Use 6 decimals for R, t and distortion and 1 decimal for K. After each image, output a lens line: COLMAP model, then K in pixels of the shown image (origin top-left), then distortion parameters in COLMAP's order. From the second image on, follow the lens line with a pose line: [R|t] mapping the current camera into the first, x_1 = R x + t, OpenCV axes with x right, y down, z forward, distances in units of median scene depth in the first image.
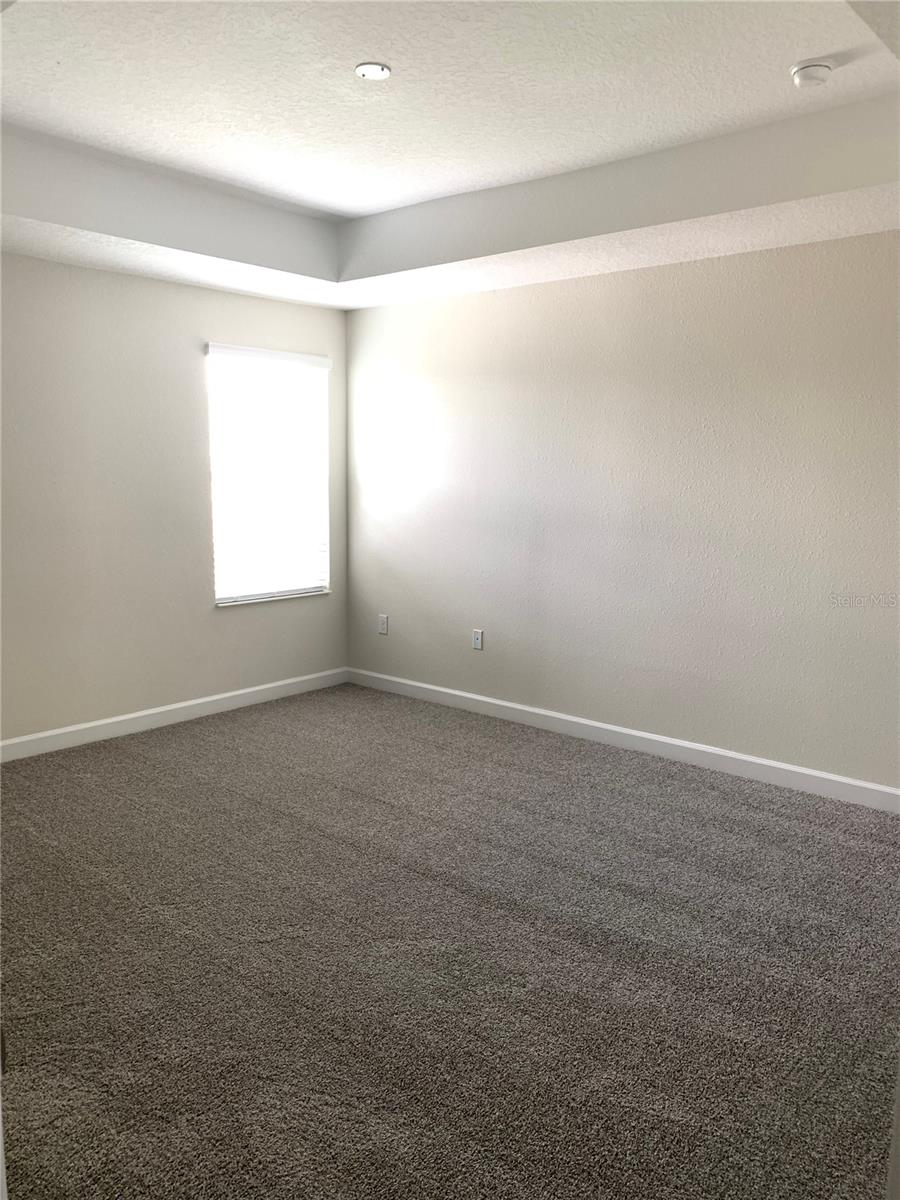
lens RADIAL K [[957.1, 0, 450.0], [0, 957.1, 600.0], [0, 0, 1]] dist [0.017735, -0.006967]
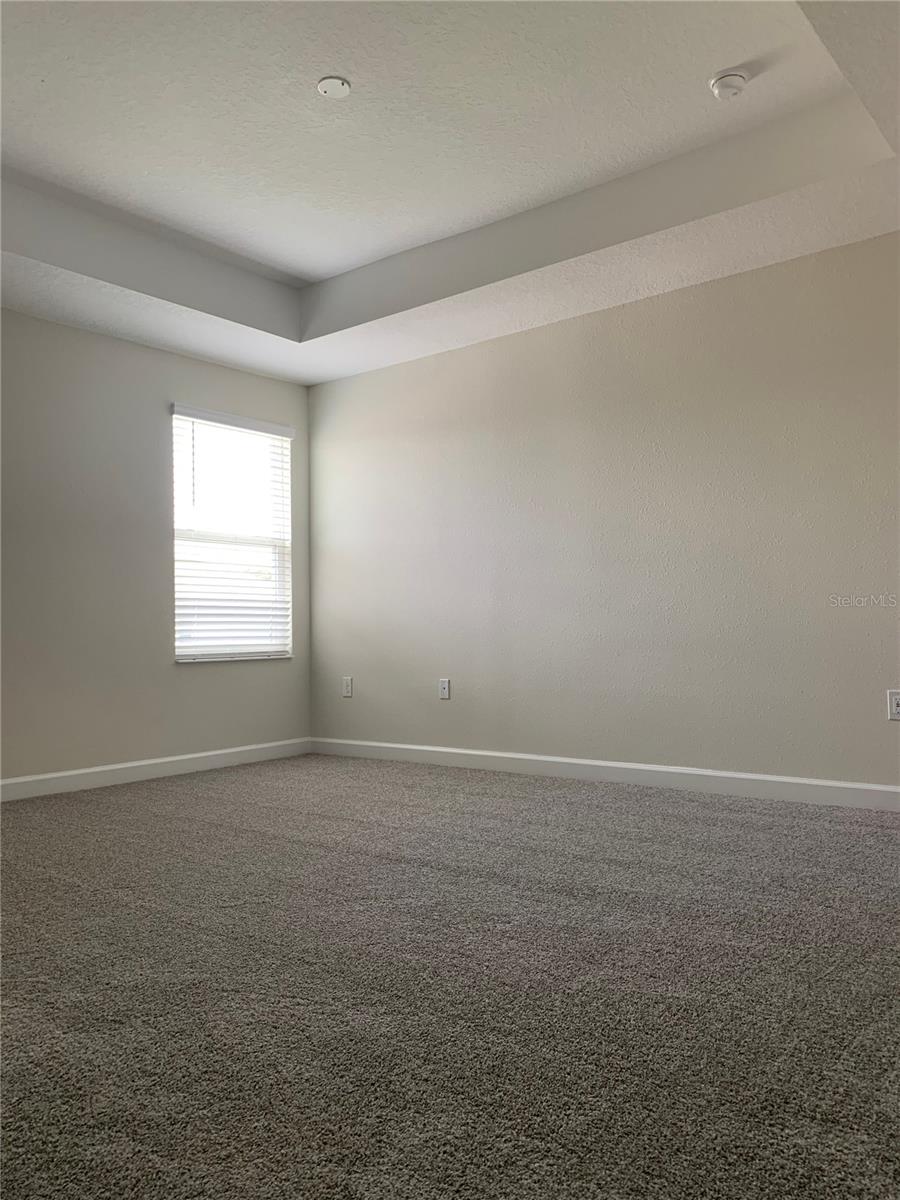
lens RADIAL K [[957.1, 0, 450.0], [0, 957.1, 600.0], [0, 0, 1]] dist [0.017735, -0.006967]
pose [[0.998676, -0.025432, 0.044712, -0.012013], [0.033222, 0.982516, -0.183190, 0.228947], [-0.039272, 0.184433, 0.982060, 0.025743]]
